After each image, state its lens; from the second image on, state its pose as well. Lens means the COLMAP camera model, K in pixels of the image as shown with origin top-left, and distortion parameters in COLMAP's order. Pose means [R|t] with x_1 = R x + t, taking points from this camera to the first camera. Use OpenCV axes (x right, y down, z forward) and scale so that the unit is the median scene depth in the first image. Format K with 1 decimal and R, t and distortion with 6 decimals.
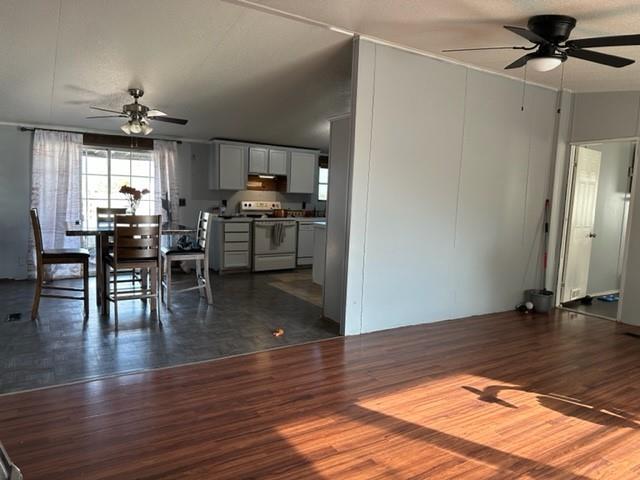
lens RADIAL K [[454.4, 0, 322.5], [0, 454.4, 239.5], [0, 0, 1]] dist [0.022684, -0.023421]
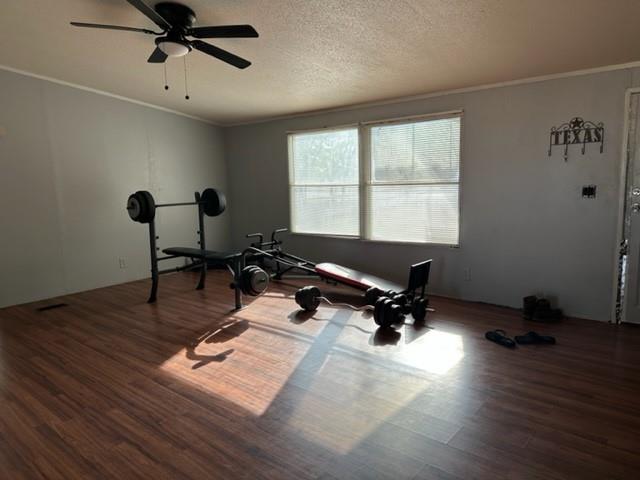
lens RADIAL K [[454.4, 0, 320.0], [0, 454.4, 239.5], [0, 0, 1]] dist [0.022684, -0.023421]
pose [[-0.323838, -0.156694, 0.933047, -0.715755], [0.104913, 0.974161, 0.200011, -0.128896], [-0.940278, 0.162660, -0.299031, 1.075429]]
